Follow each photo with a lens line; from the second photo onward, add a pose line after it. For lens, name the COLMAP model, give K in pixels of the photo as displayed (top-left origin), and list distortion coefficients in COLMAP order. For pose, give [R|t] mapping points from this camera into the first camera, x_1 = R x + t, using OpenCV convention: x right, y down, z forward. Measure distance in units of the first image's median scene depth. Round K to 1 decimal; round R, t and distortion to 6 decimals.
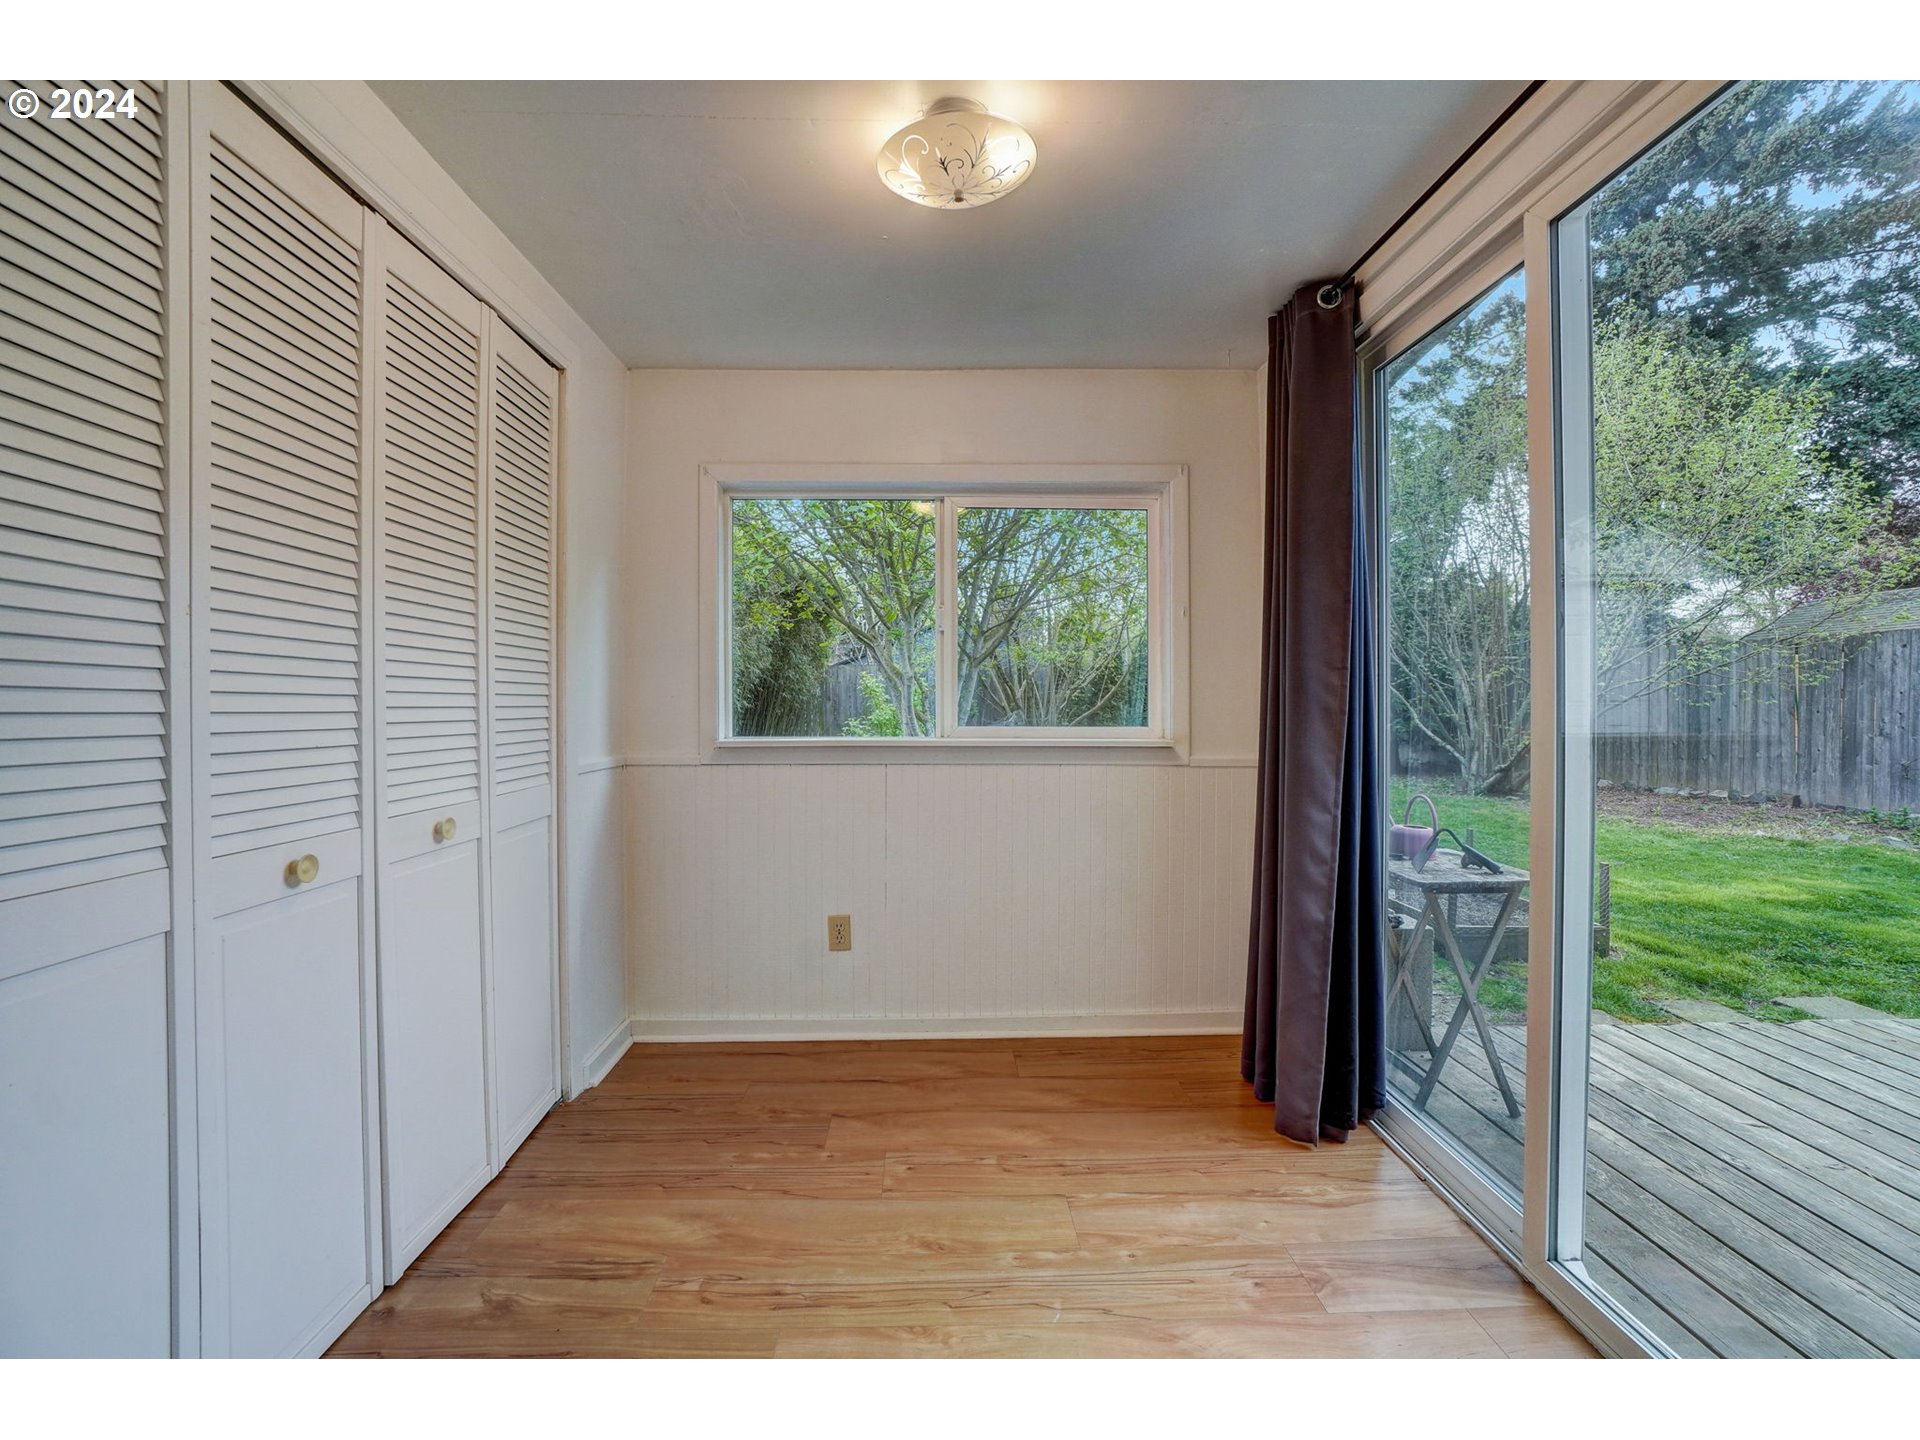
lens RADIAL K [[842.1, 0, 950.6], [0, 842.1, 710.9], [0, 0, 1]] dist [-0.064907, 0.023823]
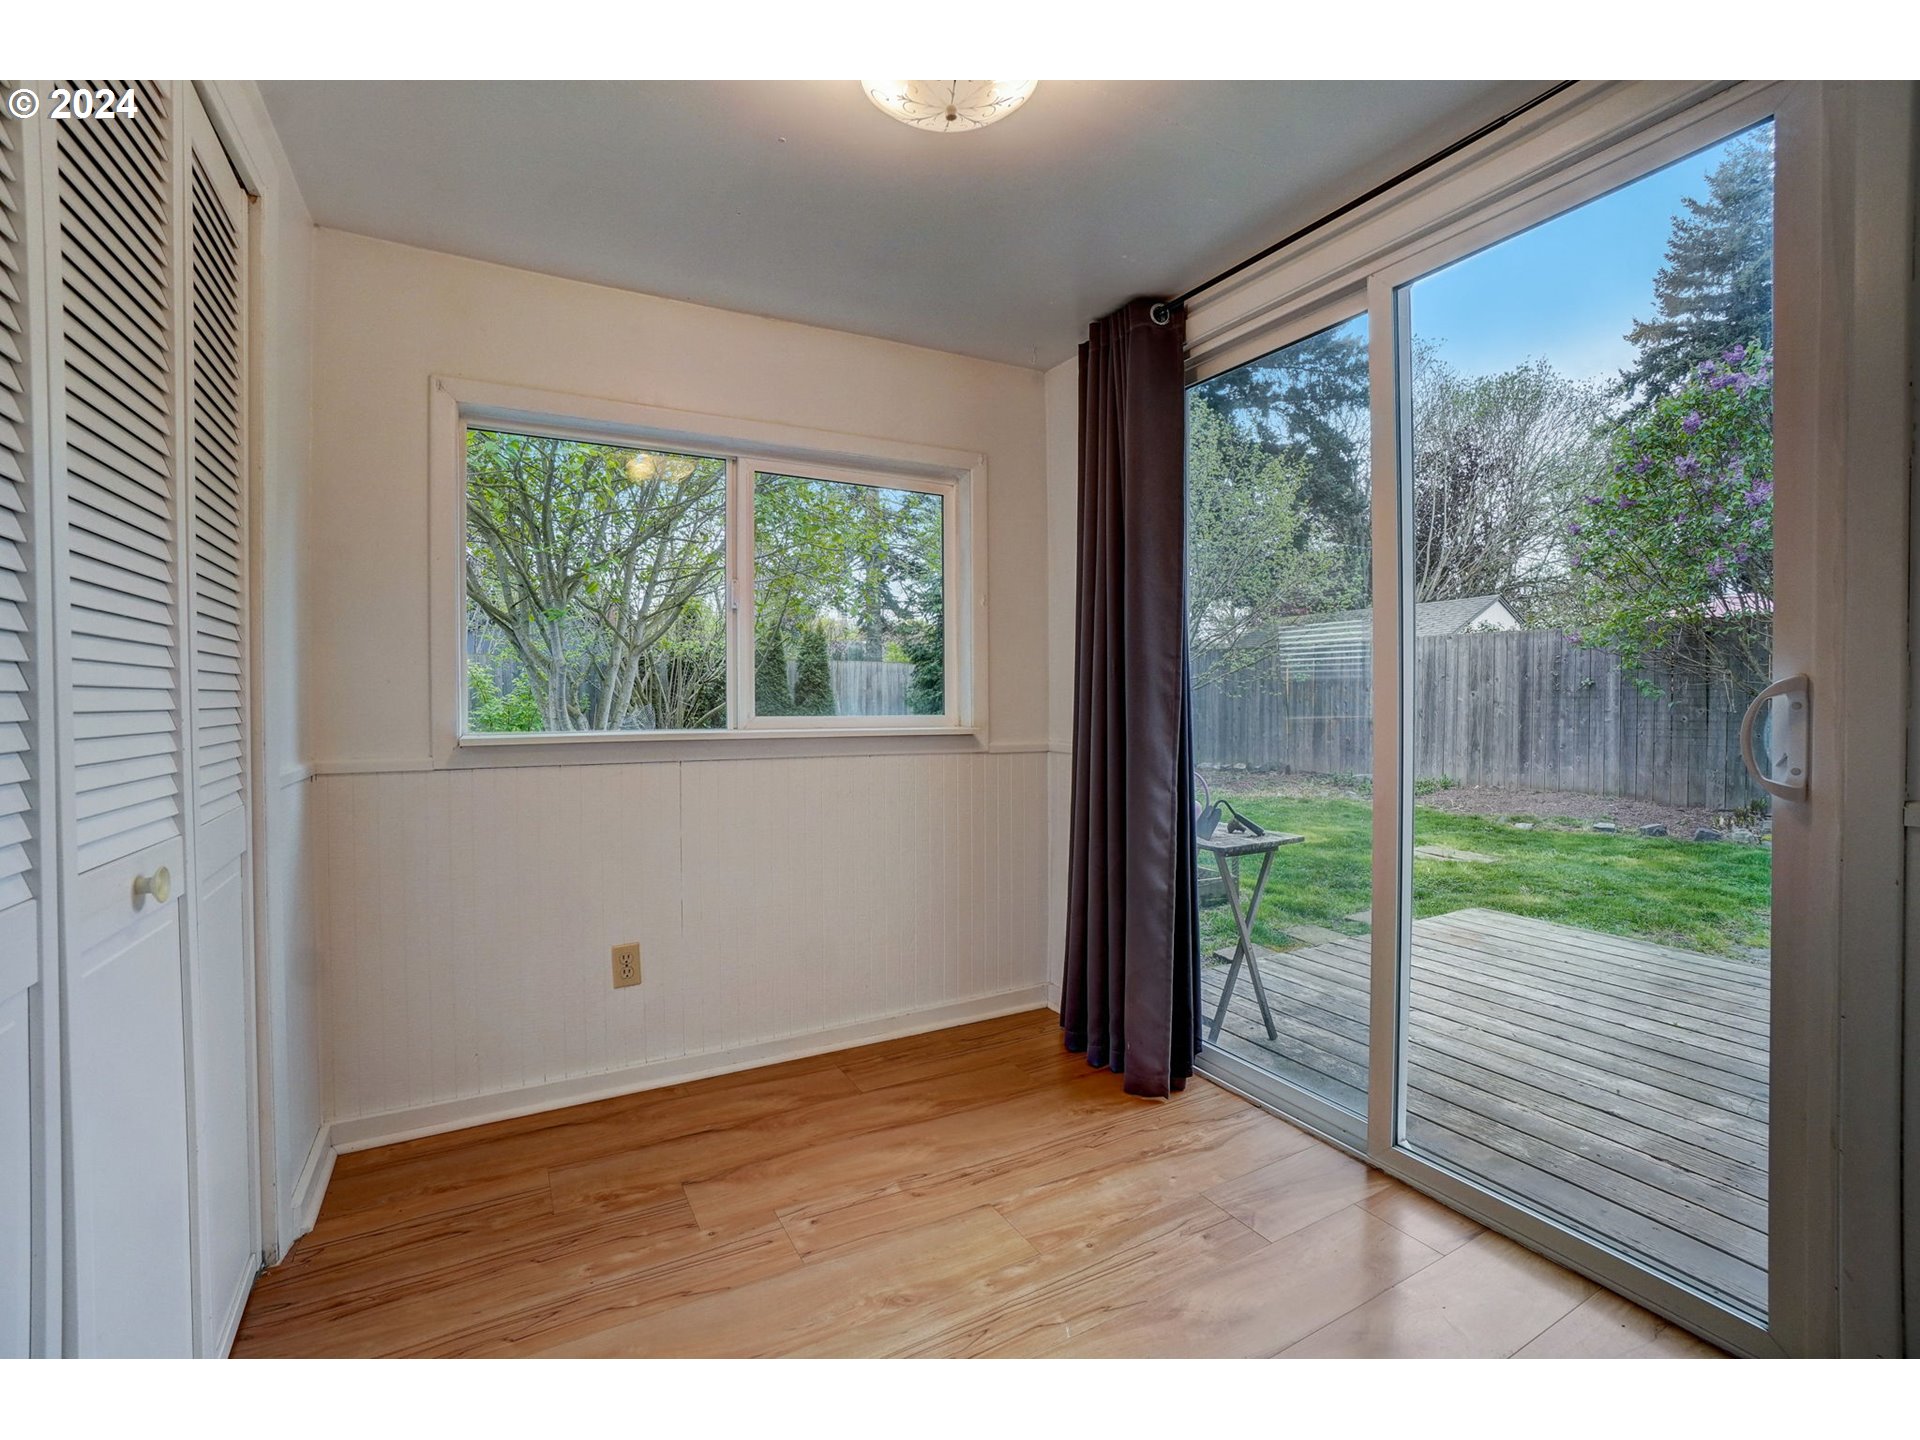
lens RADIAL K [[842.1, 0, 950.6], [0, 842.1, 710.9], [0, 0, 1]] dist [-0.064907, 0.023823]
pose [[0.888632, -0.008501, 0.458542, -0.222371], [0.005753, 0.999956, 0.007390, 0.007263], [-0.458584, -0.003929, 0.888642, 0.118265]]
